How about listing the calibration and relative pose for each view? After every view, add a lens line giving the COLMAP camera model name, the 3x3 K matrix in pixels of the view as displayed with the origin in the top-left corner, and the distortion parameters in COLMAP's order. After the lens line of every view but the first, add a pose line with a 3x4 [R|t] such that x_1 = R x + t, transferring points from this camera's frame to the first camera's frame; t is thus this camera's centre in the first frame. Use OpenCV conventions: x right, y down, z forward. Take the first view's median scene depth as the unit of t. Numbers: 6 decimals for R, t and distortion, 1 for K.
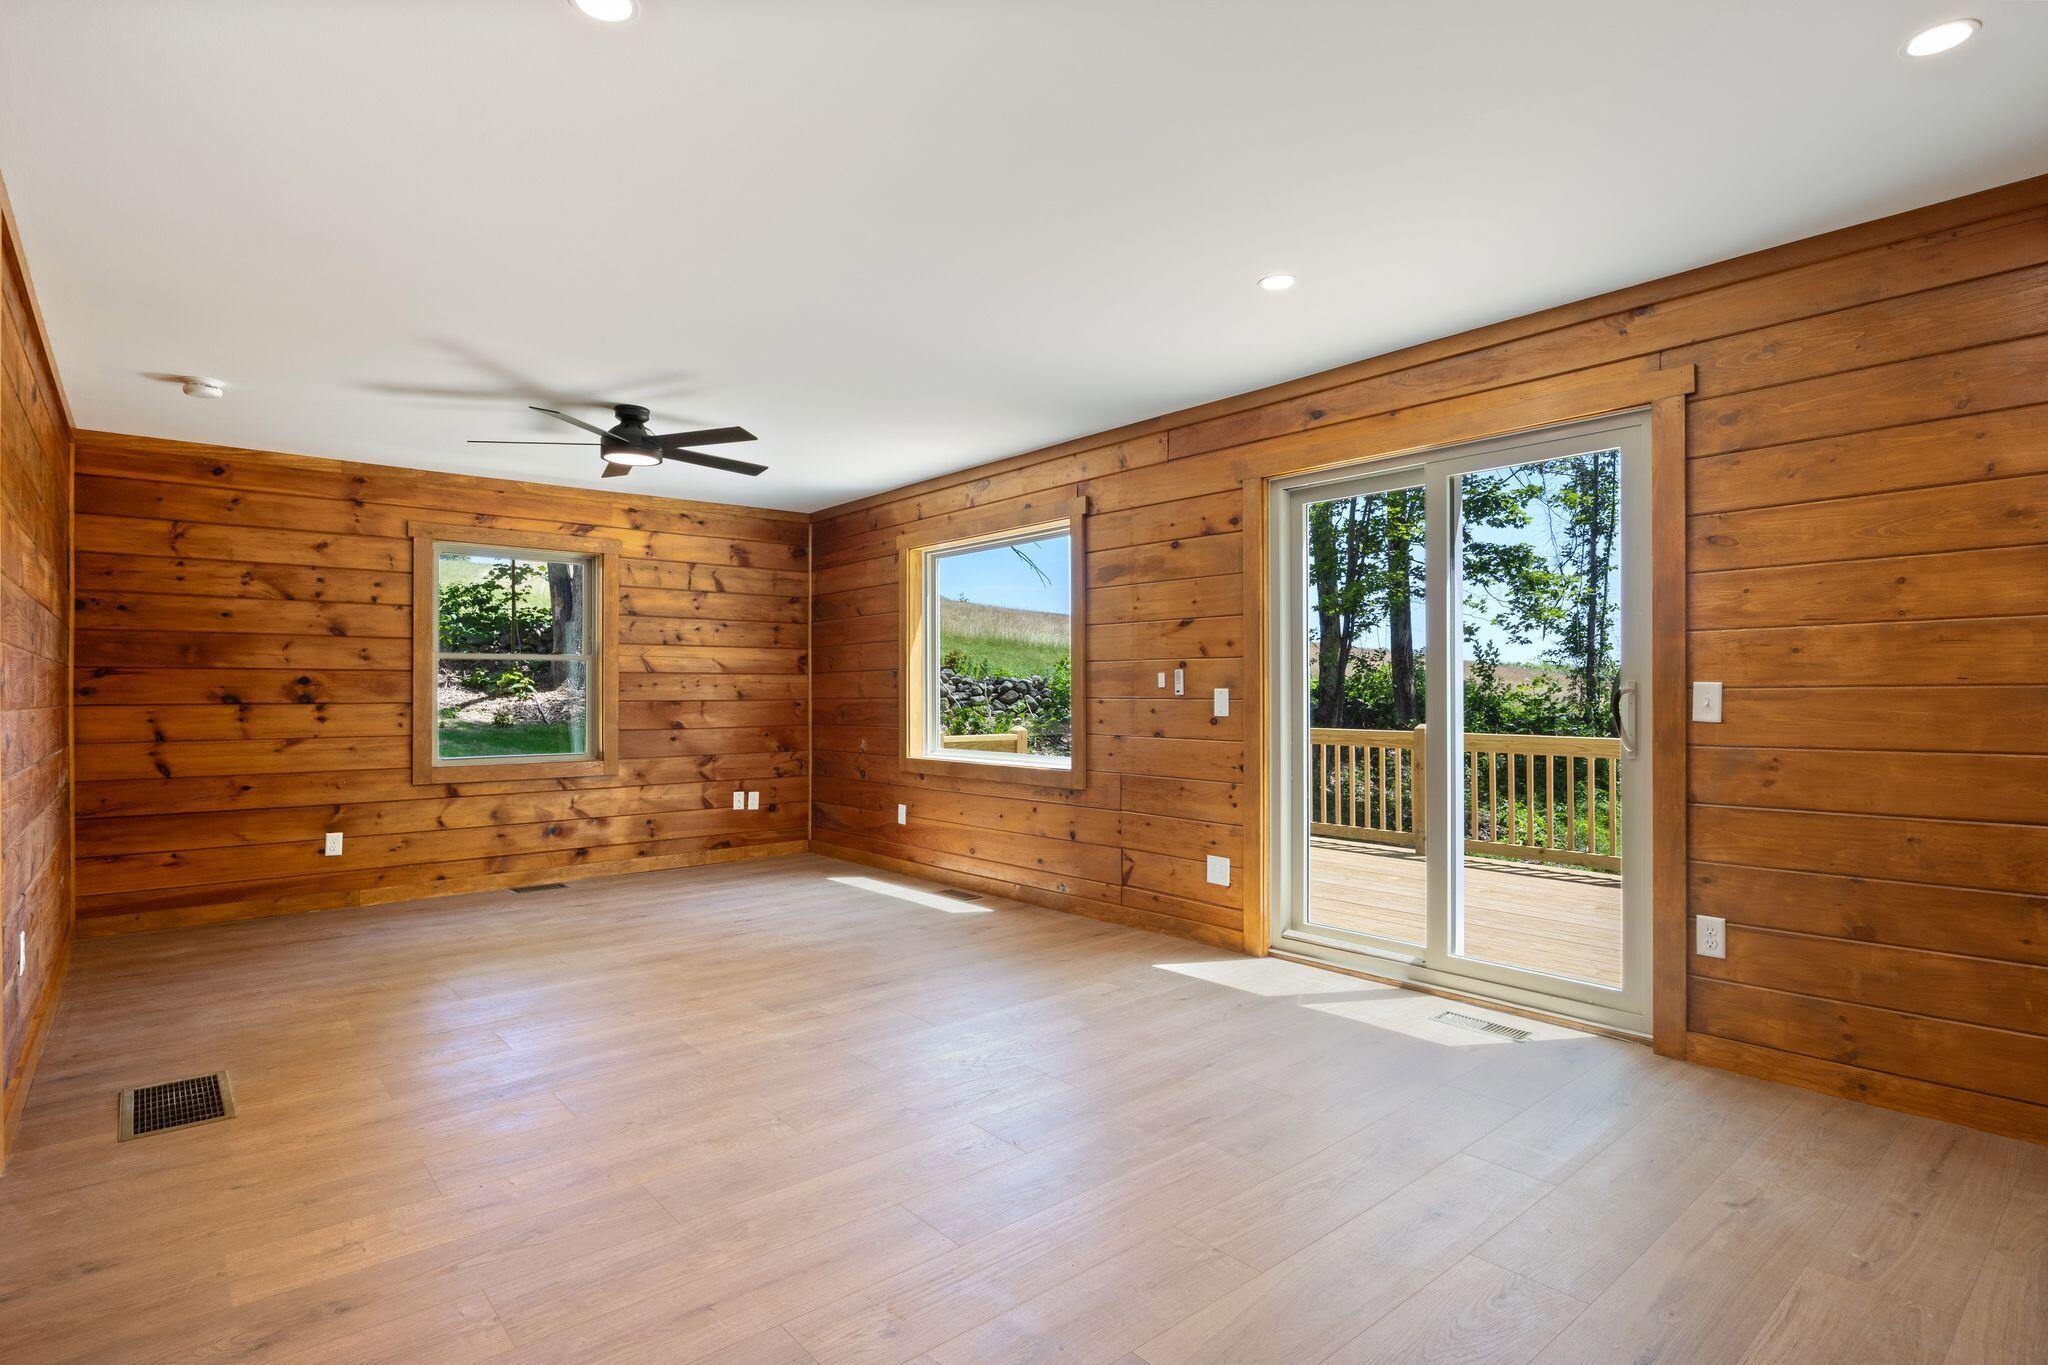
lens RADIAL K [[1026.6, 0, 1032.7], [0, 1026.6, 687.4], [0, 0, 1]] dist [-0.008254, -0.003431]
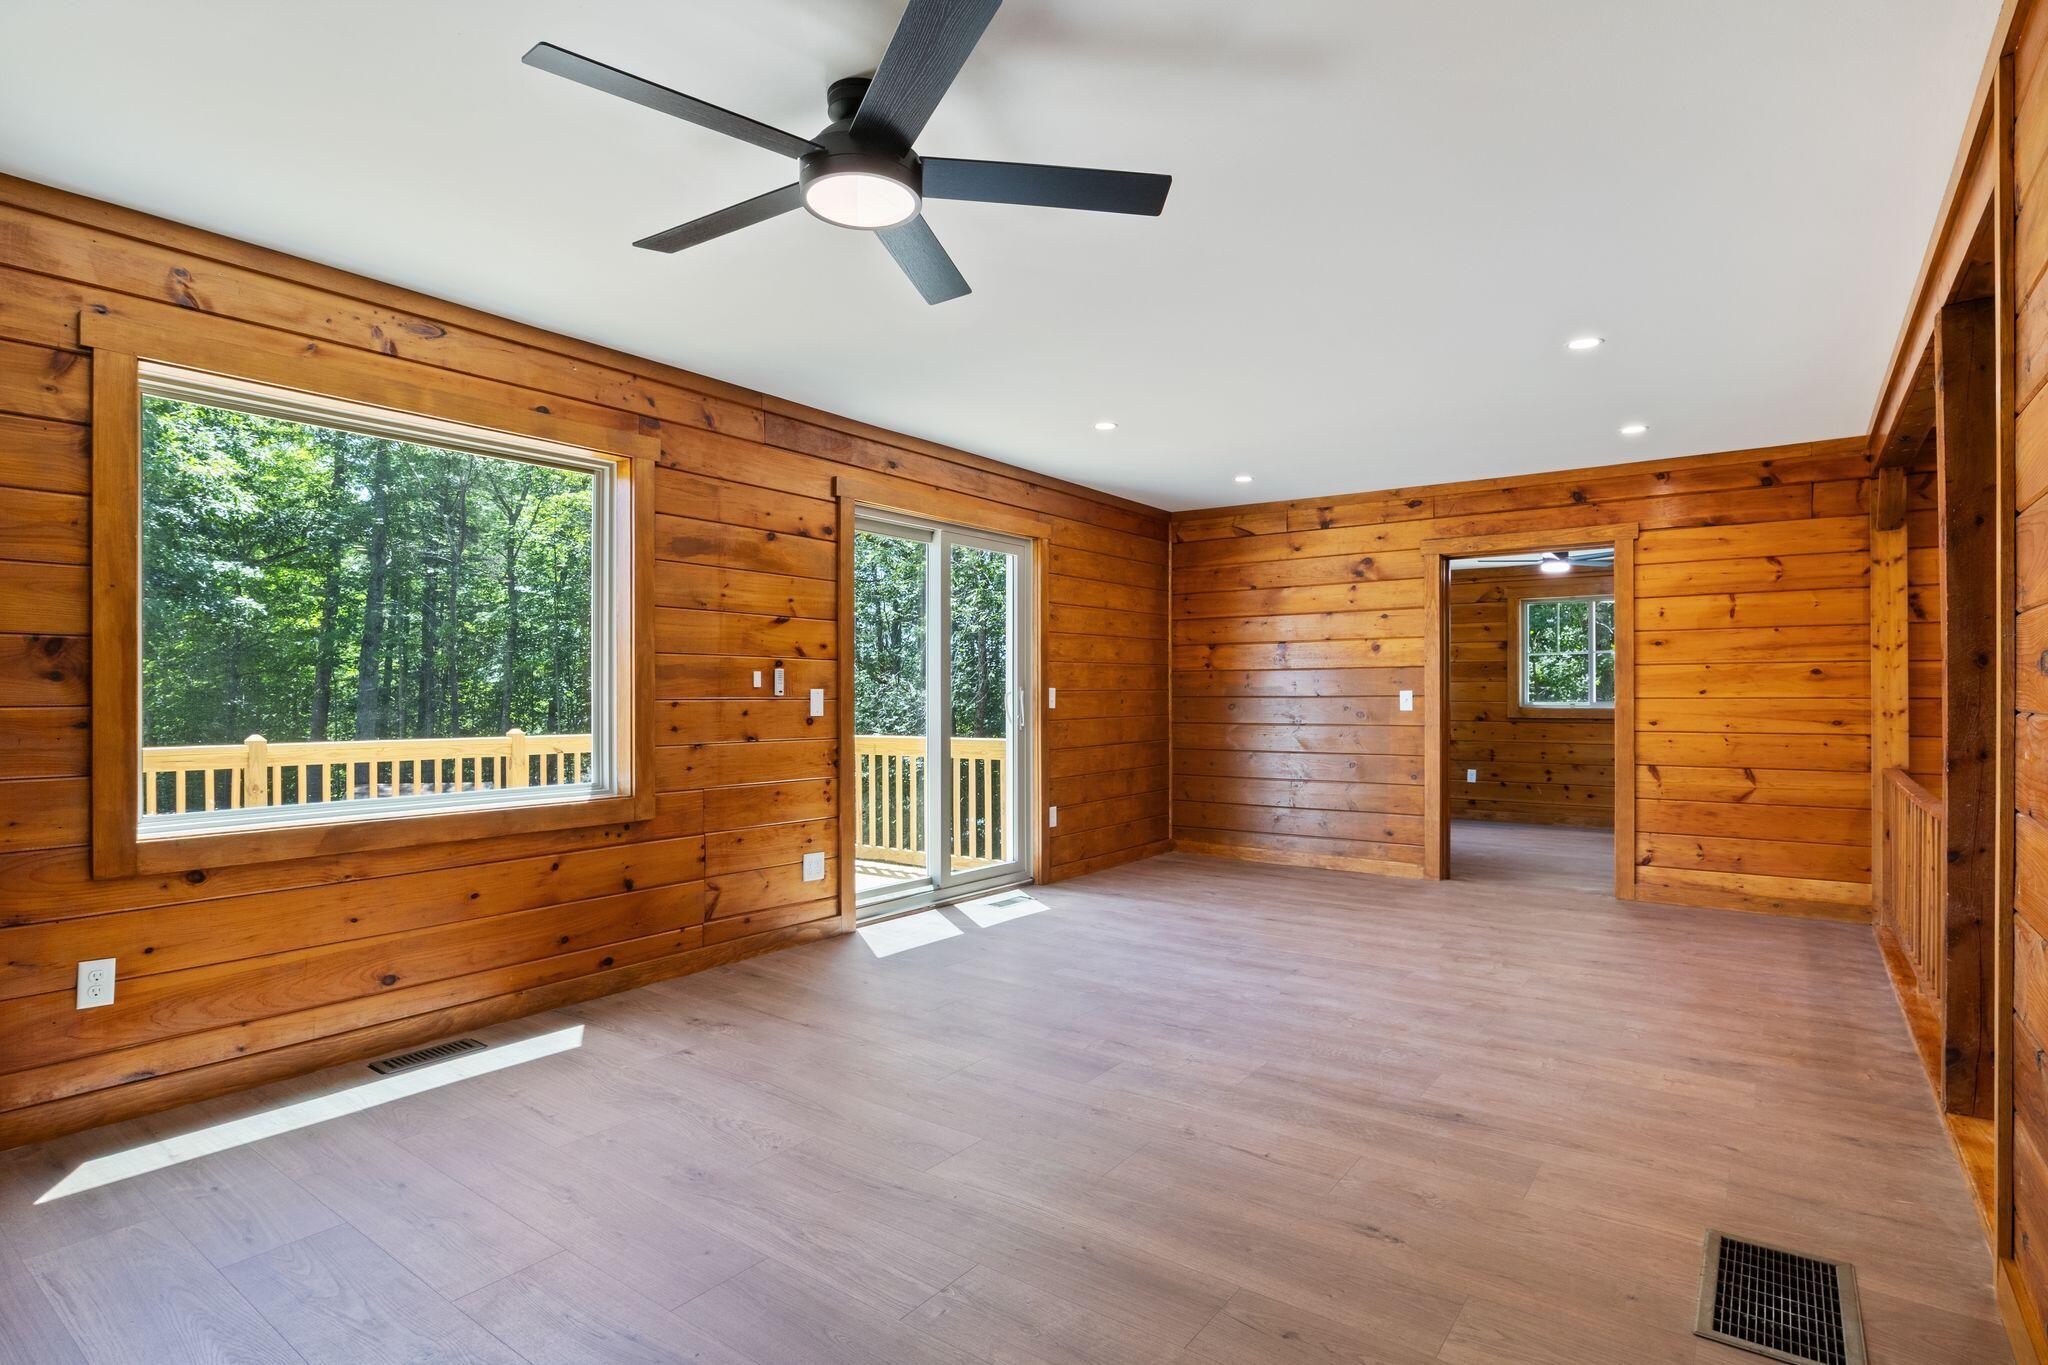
lens RADIAL K [[1026.6, 0, 1025.7], [0, 1026.6, 690.3], [0, 0, 1]] dist [-0.008254, -0.003431]
pose [[-0.217747, 0.005405, 0.975990, -0.790406], [-0.004289, 0.999970, -0.006495, 0.007292], [-0.975996, -0.005600, -0.217717, 0.928227]]
